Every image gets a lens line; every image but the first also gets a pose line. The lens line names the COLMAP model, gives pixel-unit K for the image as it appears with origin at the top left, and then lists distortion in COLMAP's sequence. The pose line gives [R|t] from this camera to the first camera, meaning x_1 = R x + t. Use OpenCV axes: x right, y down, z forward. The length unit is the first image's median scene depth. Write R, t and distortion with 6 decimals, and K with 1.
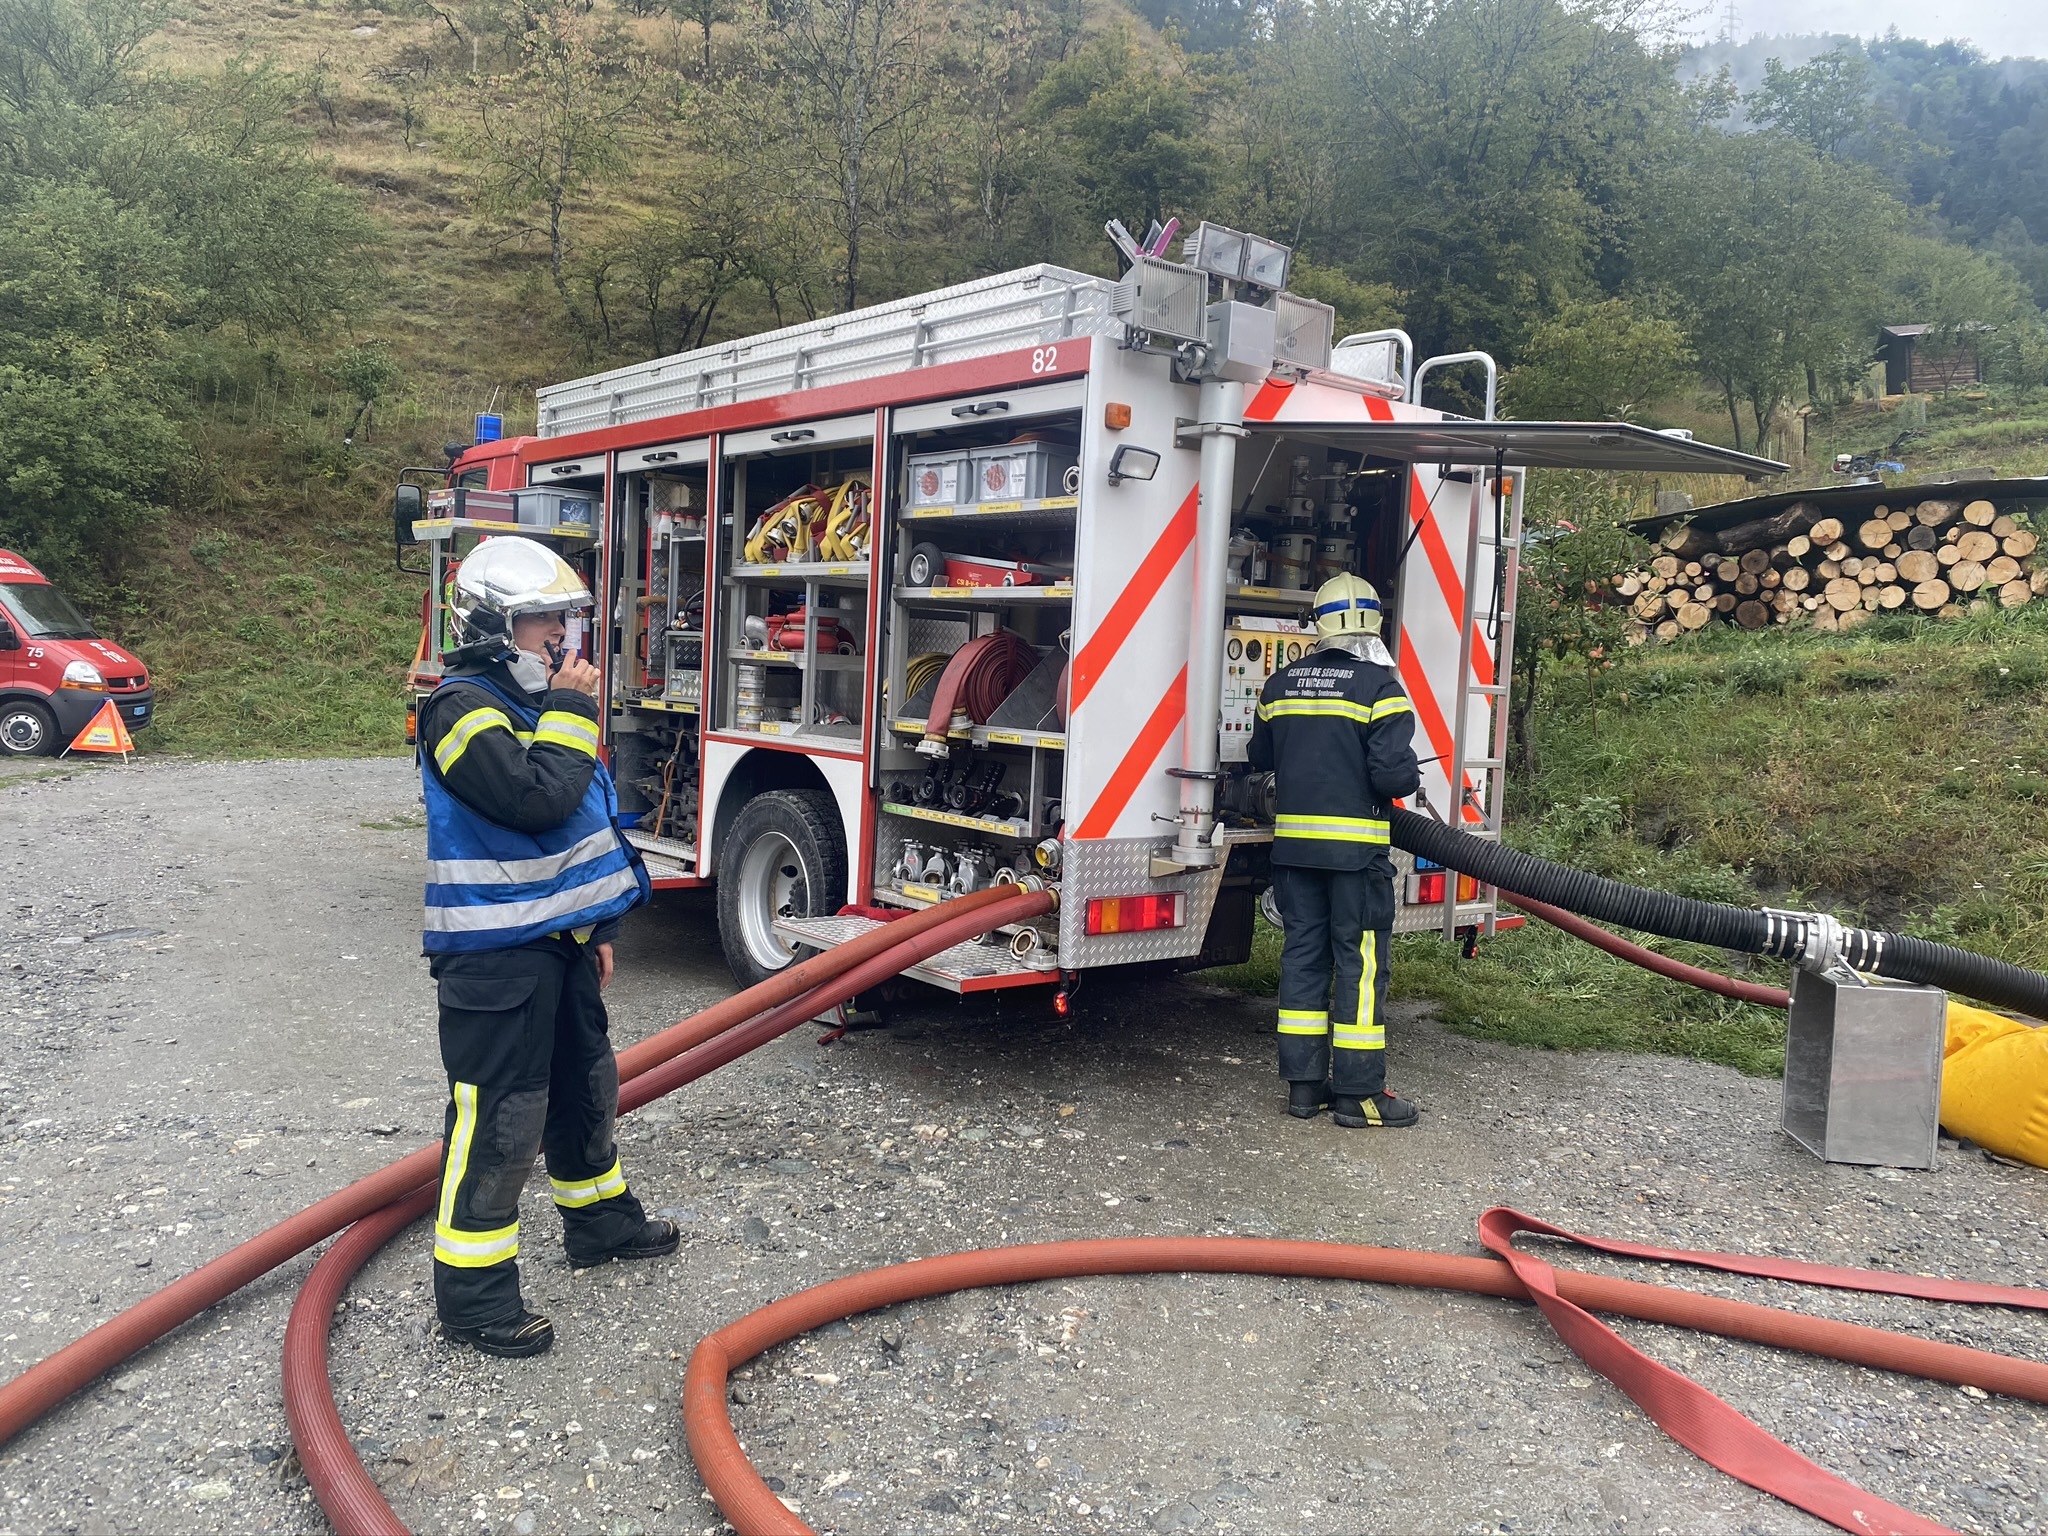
lens RADIAL K [[1534.0, 0, 1025.6], [0, 1534.0, 725.4], [0, 0, 1]] dist [0.010587, 0.002653]
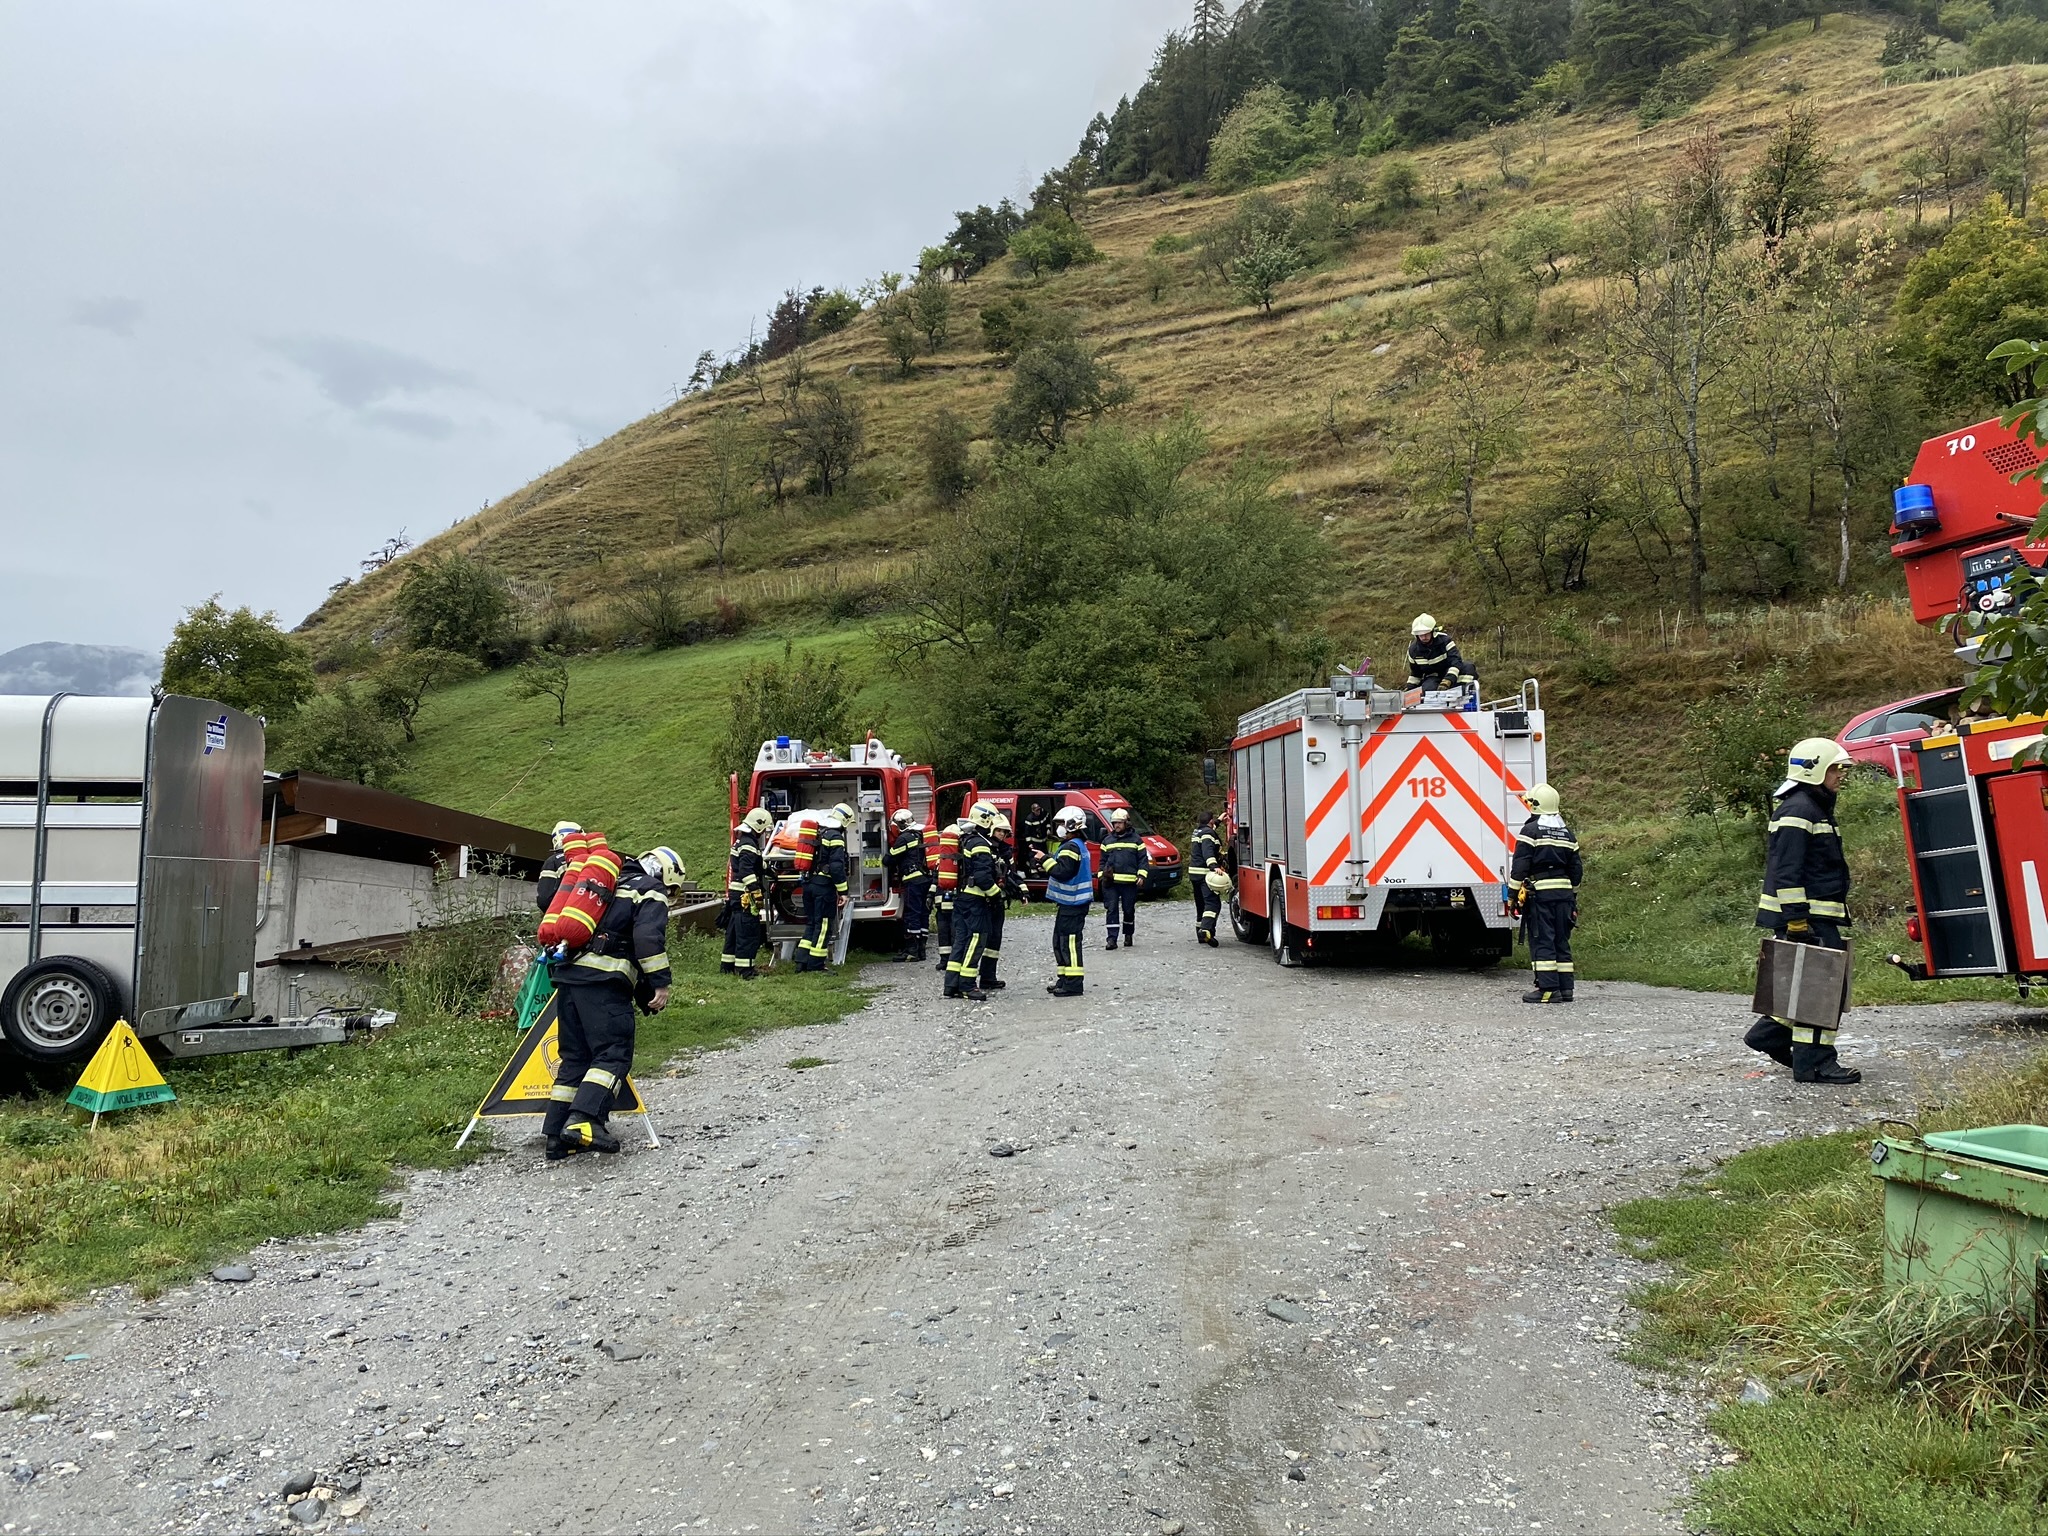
lens RADIAL K [[1534.0, 0, 1025.6], [0, 1534.0, 725.4], [0, 0, 1]] dist [0.010587, 0.002653]
pose [[0.763631, -0.100428, -0.637794, 0.226978], [0.026639, 0.991888, -0.124290, 0.018049], [0.645103, 0.077922, 0.760112, -0.240175]]
